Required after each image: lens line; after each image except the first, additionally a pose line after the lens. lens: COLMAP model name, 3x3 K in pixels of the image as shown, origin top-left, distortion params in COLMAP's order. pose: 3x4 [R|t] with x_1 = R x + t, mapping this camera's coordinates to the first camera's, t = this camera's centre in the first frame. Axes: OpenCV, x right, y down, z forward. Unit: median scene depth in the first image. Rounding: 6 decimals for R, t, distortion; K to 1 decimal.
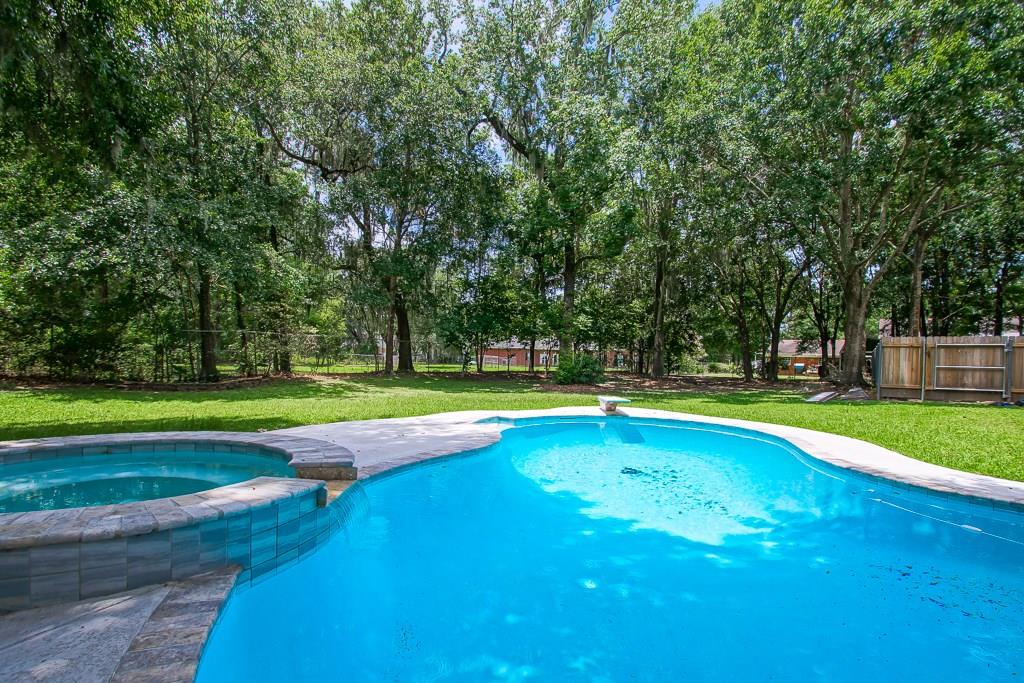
lens RADIAL K [[500.6, 0, 511.8], [0, 500.6, 358.5], [0, 0, 1]] dist [-0.000821, -0.000110]
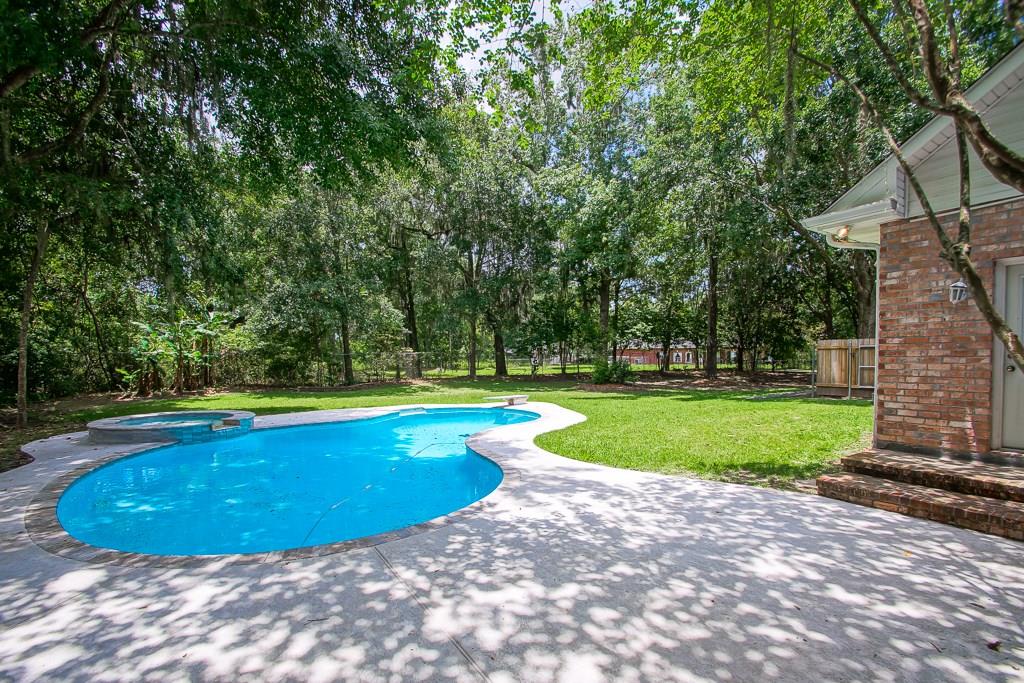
lens RADIAL K [[461.8, 0, 497.3], [0, 461.8, 362.9], [0, 0, 1]] dist [0.002671, -0.000458]
pose [[0.922152, -0.028157, -0.385802, 0.489283], [0.032874, 0.999444, 0.005634, -0.022707], [0.385428, -0.017878, 0.922565, -0.214812]]
